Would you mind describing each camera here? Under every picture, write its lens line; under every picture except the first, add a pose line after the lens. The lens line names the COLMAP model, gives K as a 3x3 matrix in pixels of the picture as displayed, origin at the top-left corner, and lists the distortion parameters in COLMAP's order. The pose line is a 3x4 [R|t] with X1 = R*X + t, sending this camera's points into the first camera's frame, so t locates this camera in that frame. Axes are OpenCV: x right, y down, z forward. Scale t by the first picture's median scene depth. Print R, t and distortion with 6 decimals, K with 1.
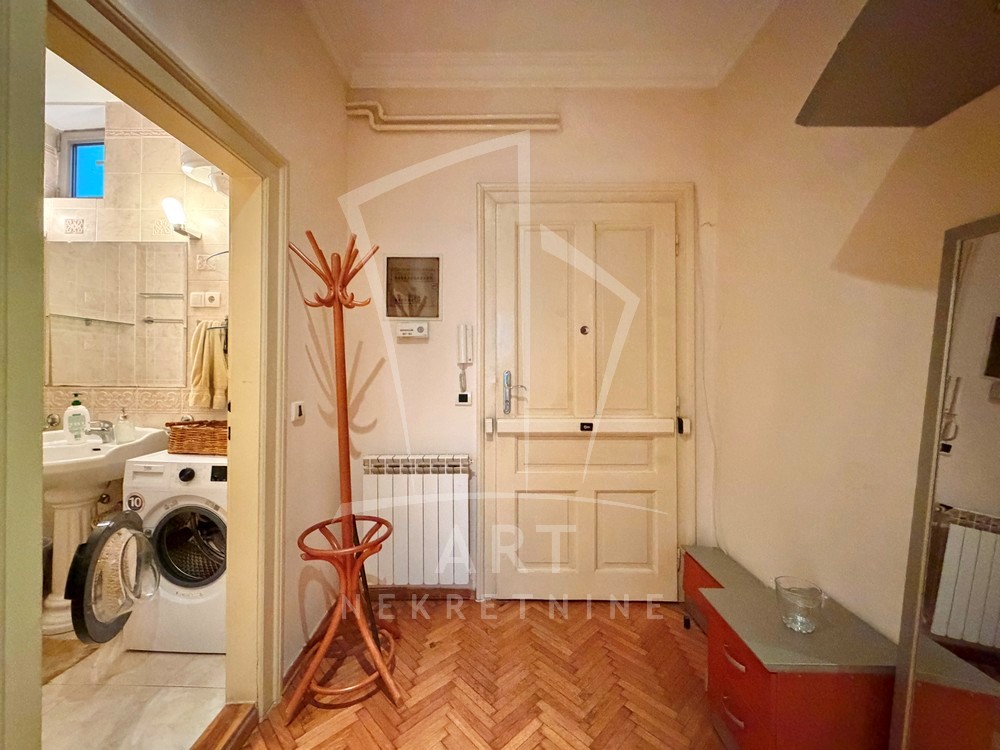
lens RADIAL K [[400.9, 0, 496.6], [0, 400.9, 370.8], [0, 0, 1]] dist [-0.001438, -0.000749]
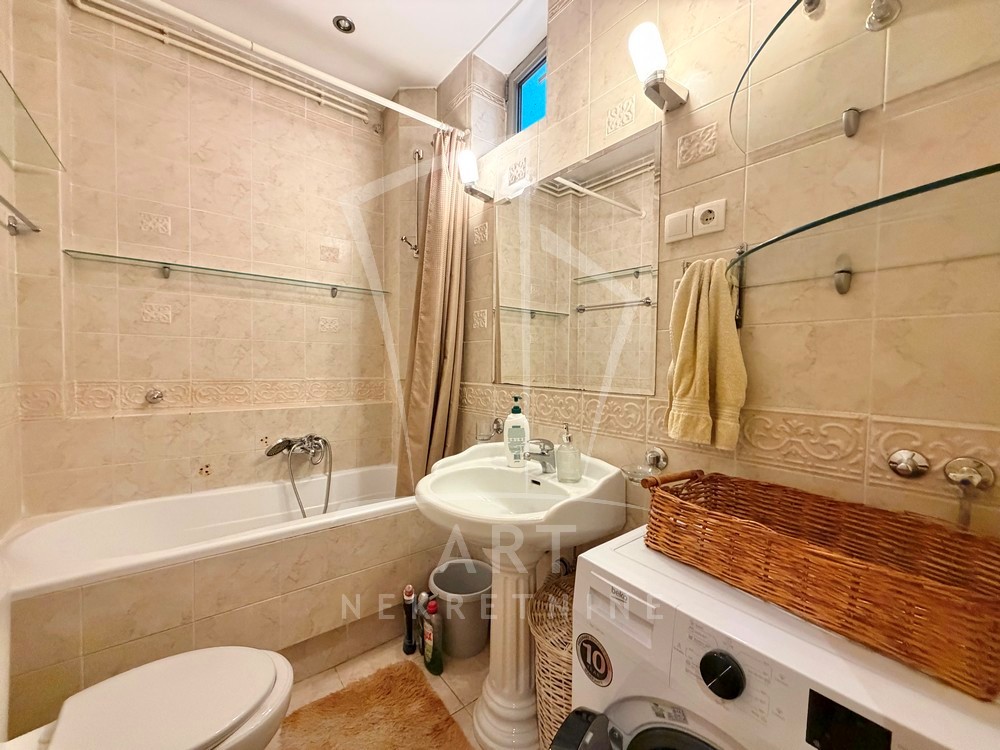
lens RADIAL K [[400.9, 0, 496.6], [0, 400.9, 370.8], [0, 0, 1]] dist [-0.001438, -0.000749]
pose [[0.626714, 0.015142, -0.779102, -0.493862], [-0.006530, 0.999878, 0.014181, 0.001337], [0.779222, -0.003800, 0.626737, 0.500830]]
